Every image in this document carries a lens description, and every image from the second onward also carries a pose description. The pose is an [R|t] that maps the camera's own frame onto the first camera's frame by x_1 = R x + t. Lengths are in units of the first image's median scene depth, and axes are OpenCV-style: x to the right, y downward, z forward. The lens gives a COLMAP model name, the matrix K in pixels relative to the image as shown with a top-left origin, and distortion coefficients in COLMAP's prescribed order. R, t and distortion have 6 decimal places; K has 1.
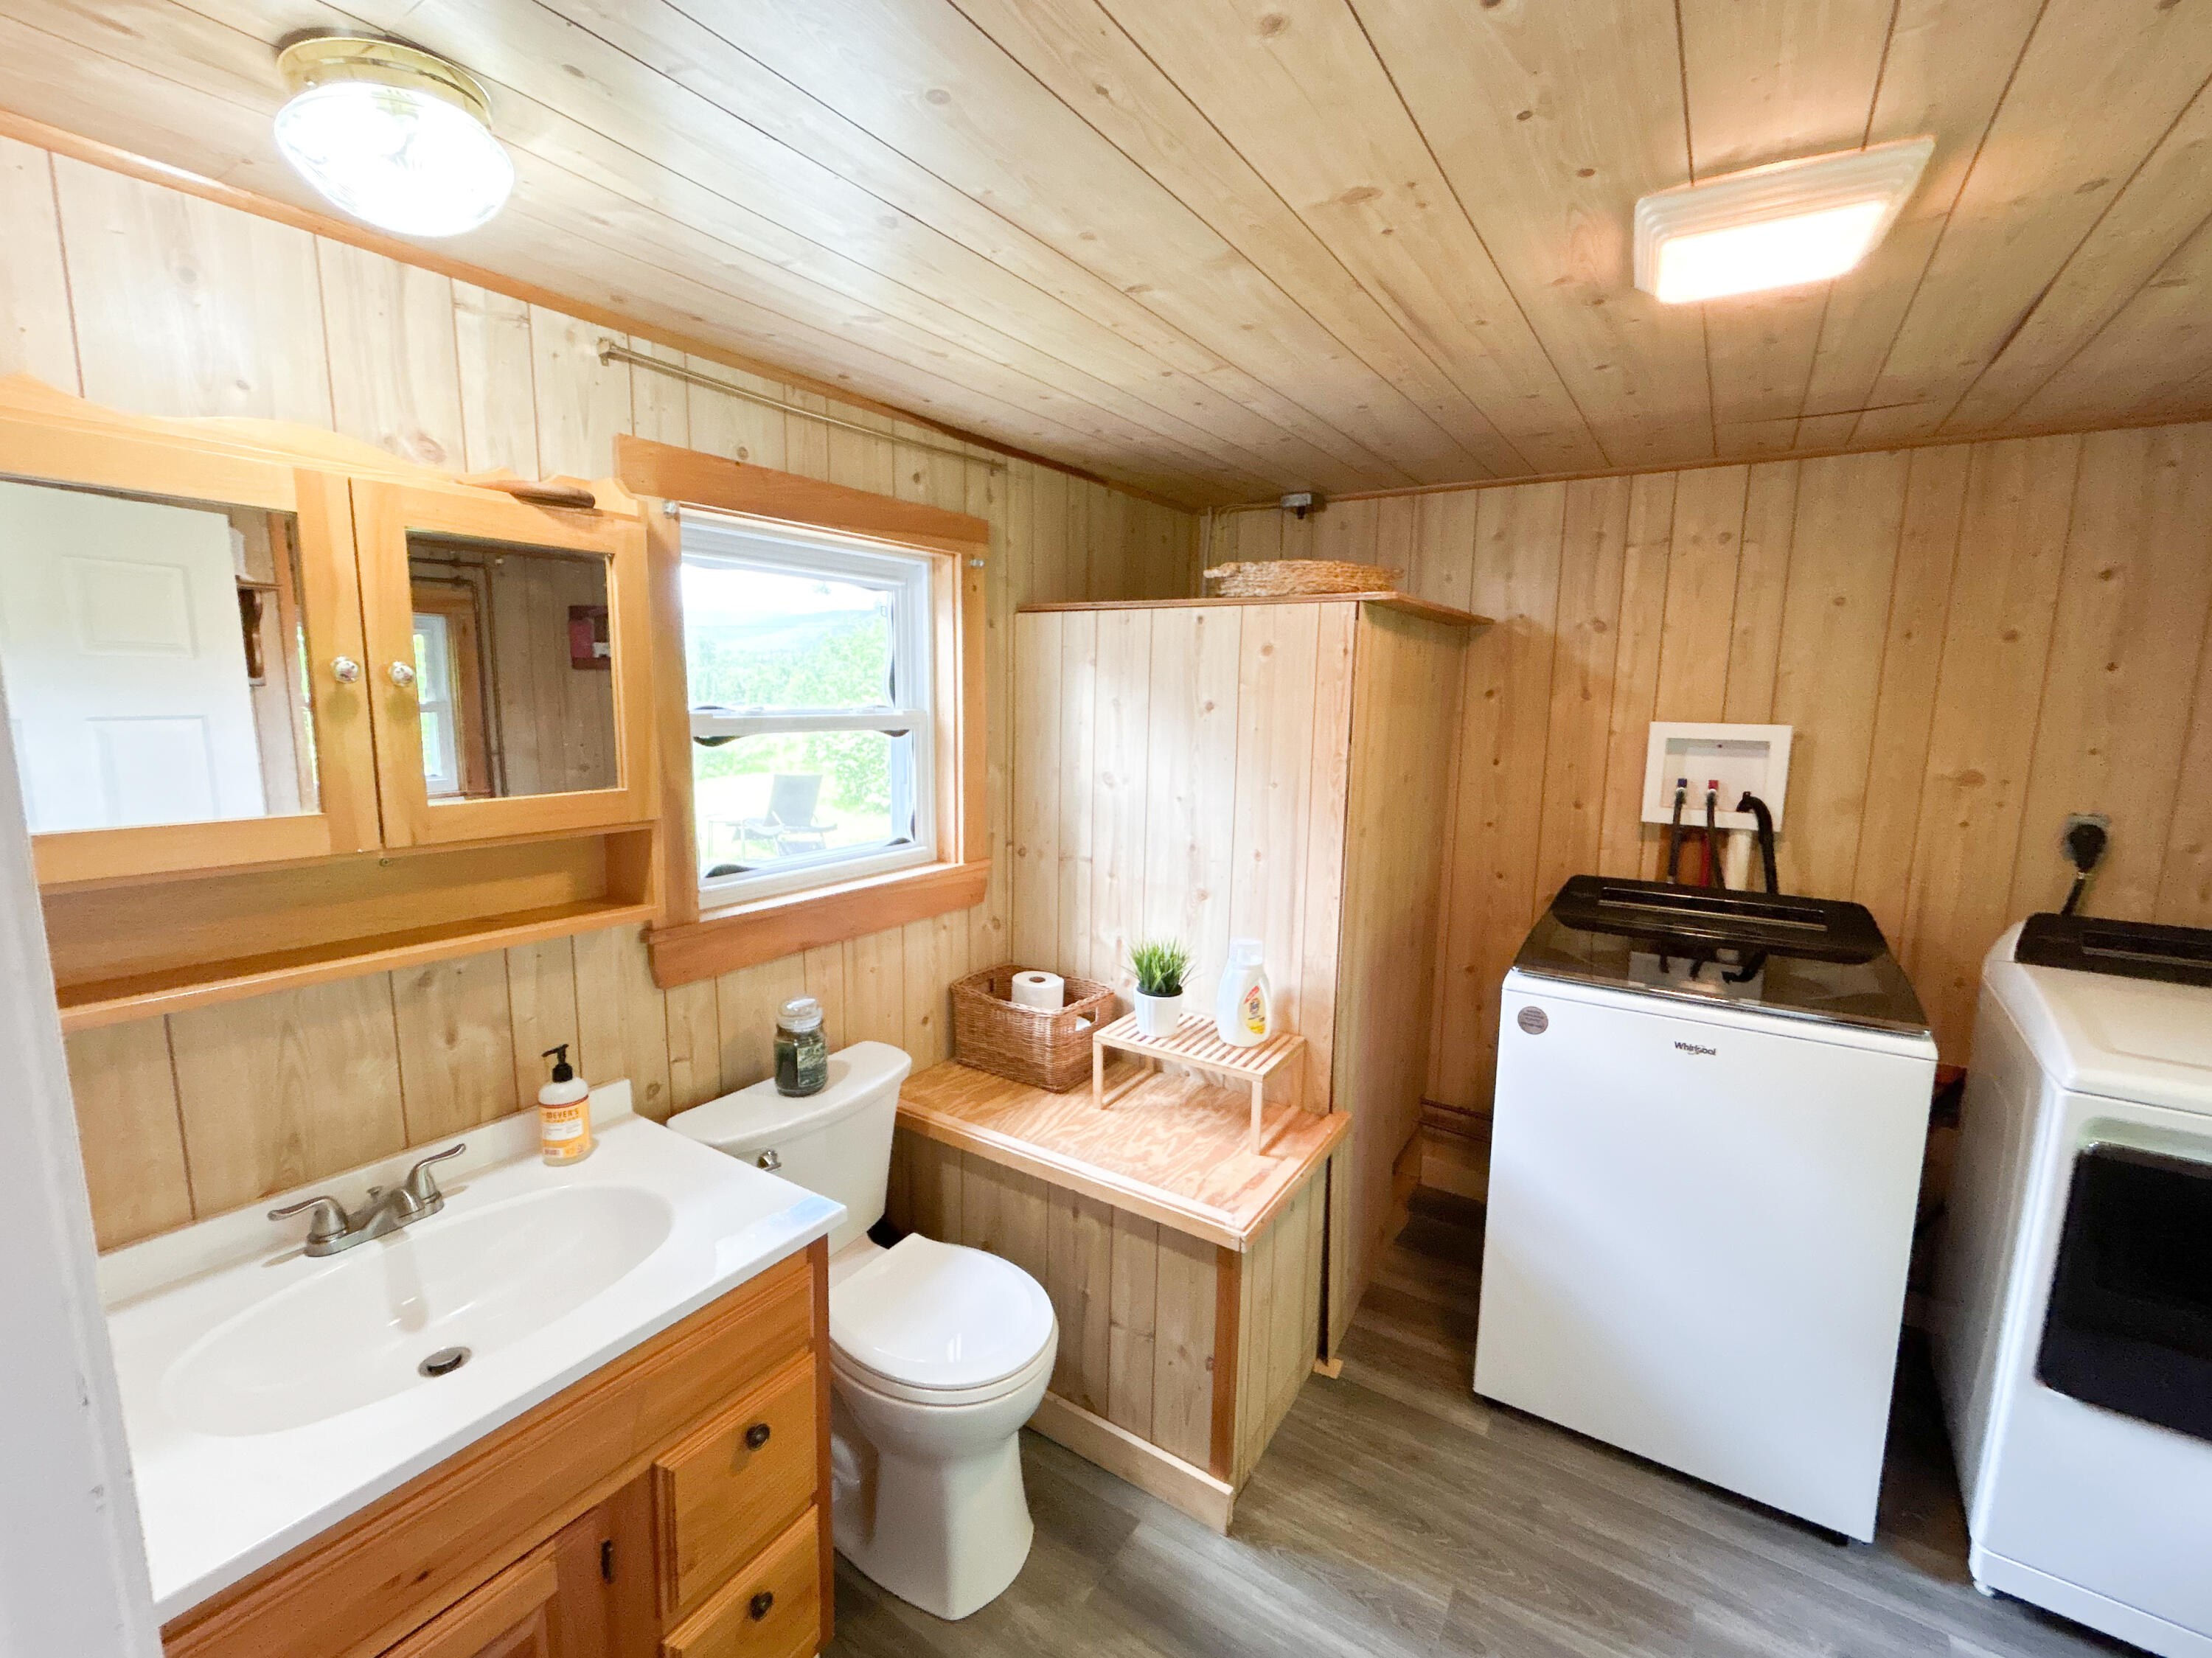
lens RADIAL K [[947.1, 0, 1106.0], [0, 947.1, 829.0], [0, 0, 1]] dist [-0.010505, 0.005665]
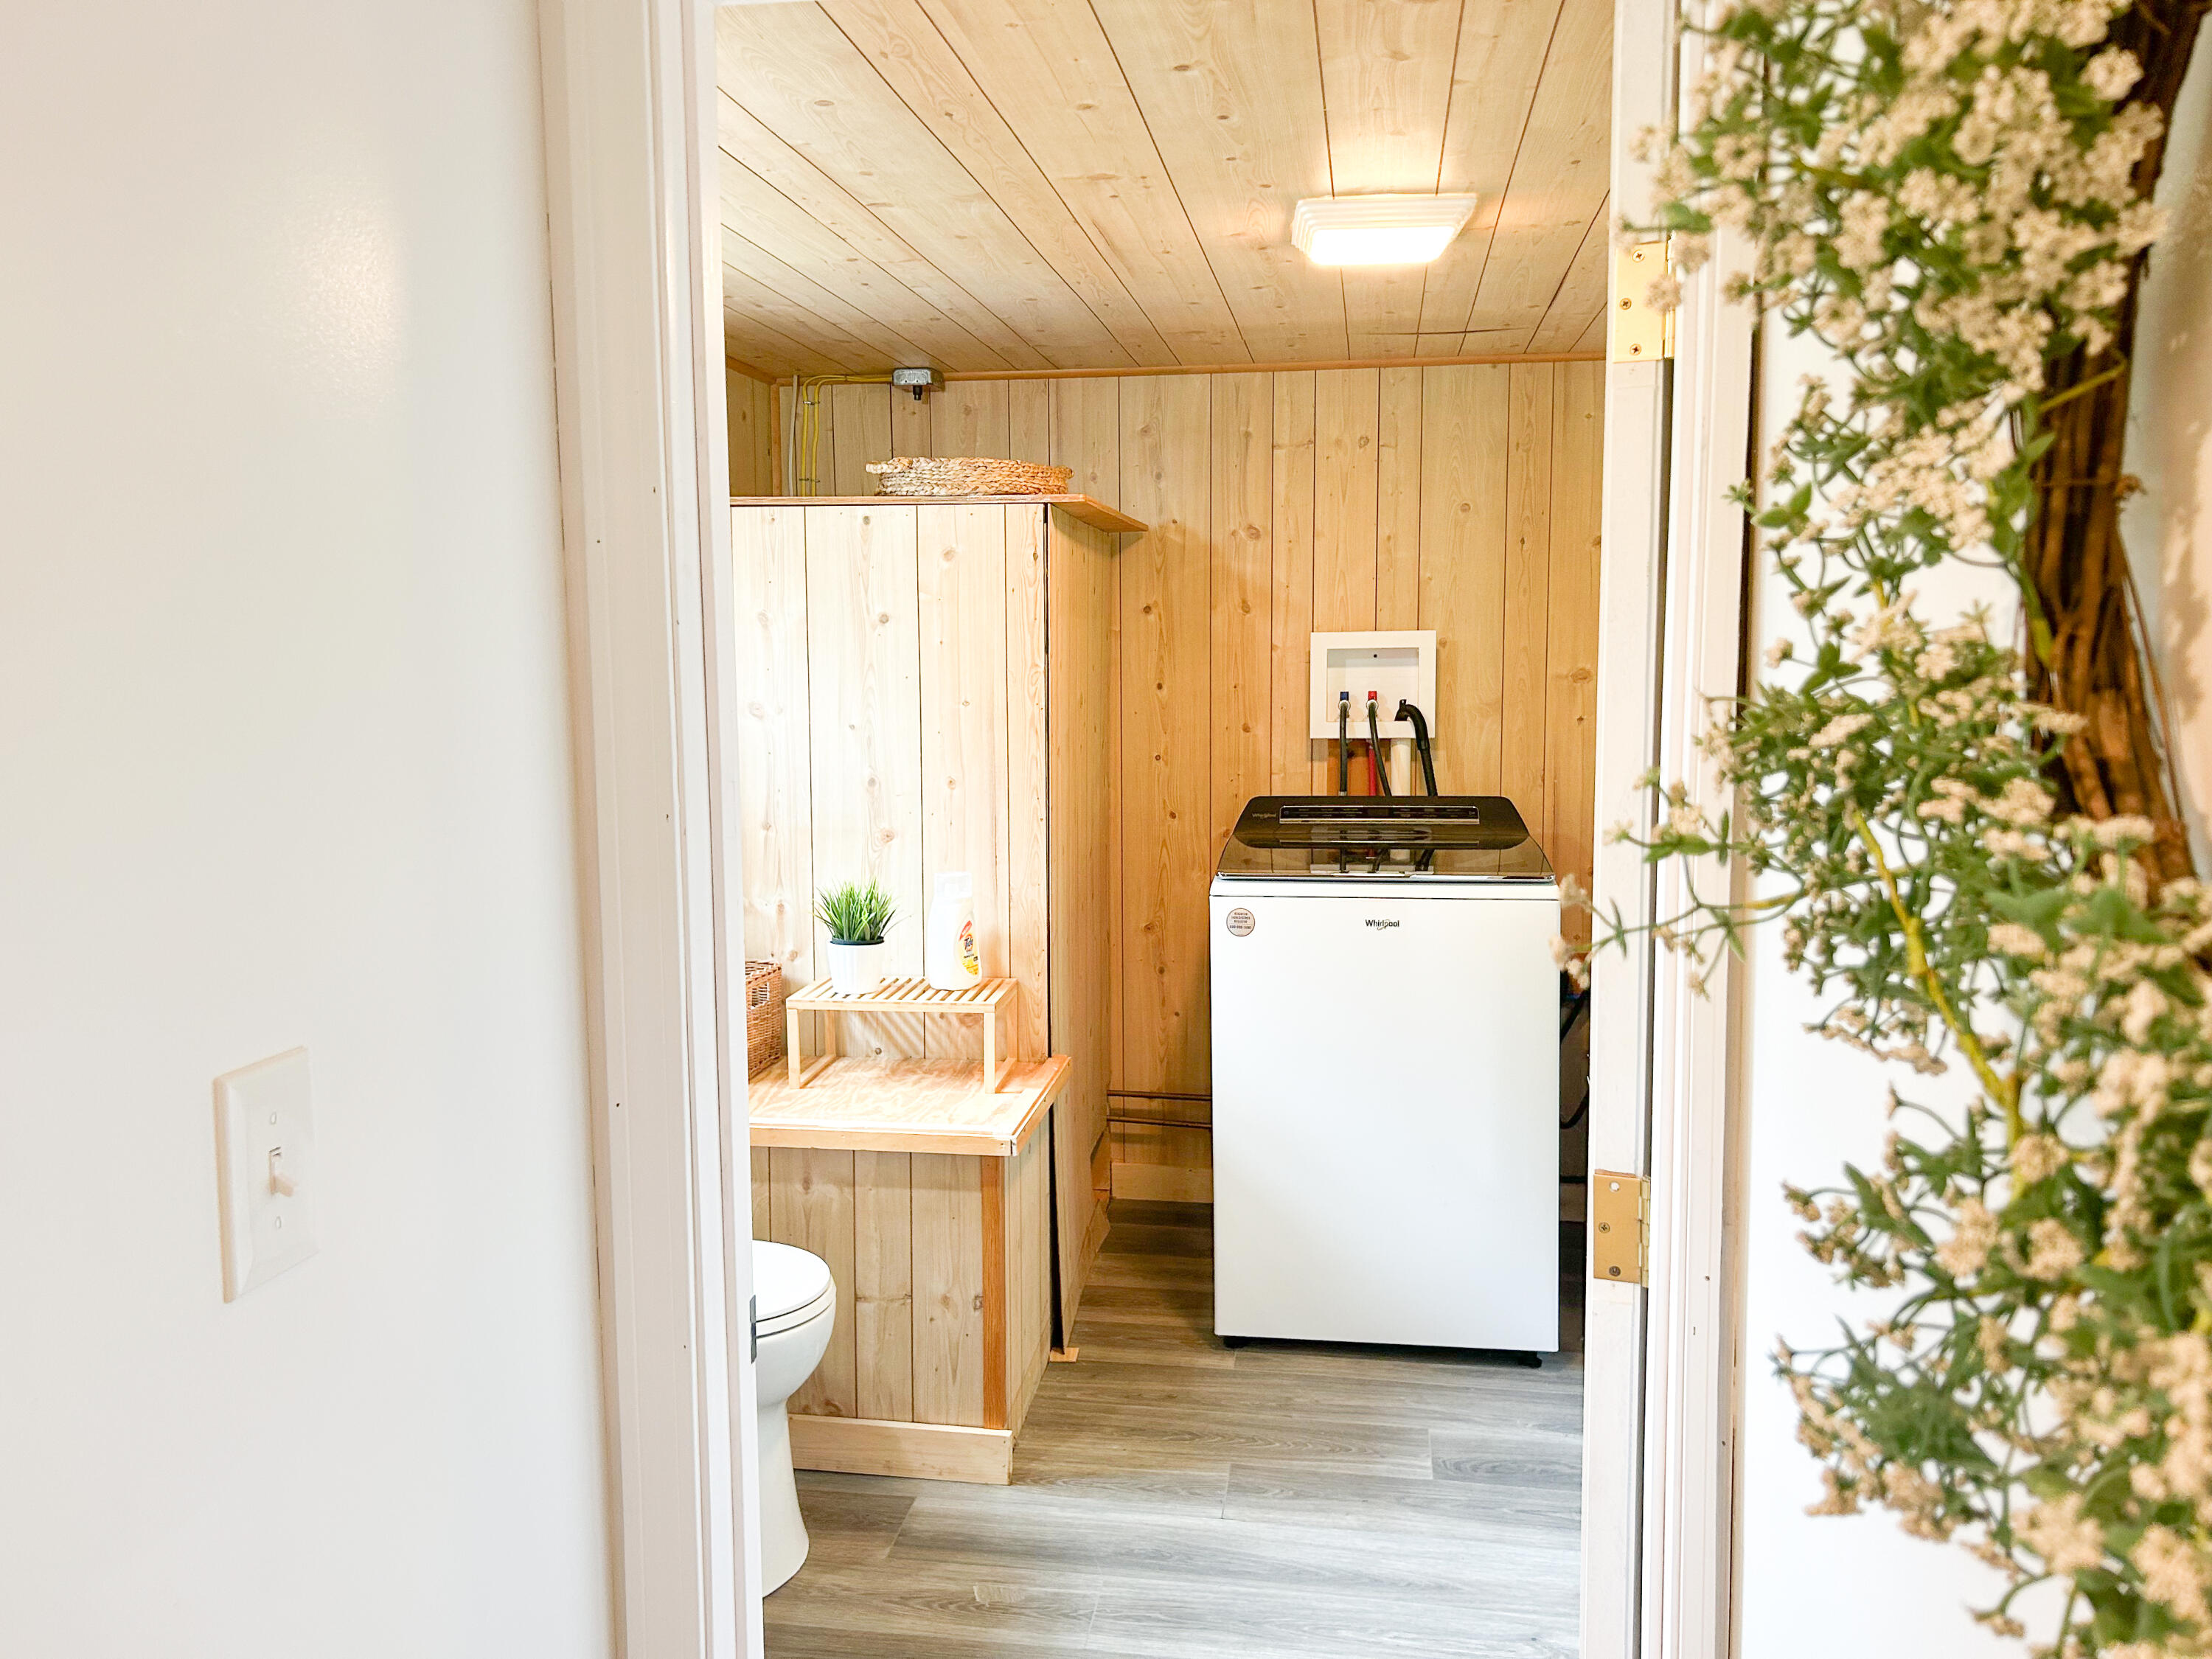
lens RADIAL K [[1670.3, 0, 1106.0], [0, 1670.3, 829.5], [0, 0, 1]] dist [0.091558, -0.002556]
pose [[0.910872, -0.065171, 0.407510, -0.350236], [0.080759, 0.996509, -0.021146, 0.115652], [-0.404710, 0.052171, 0.912956, -0.501117]]
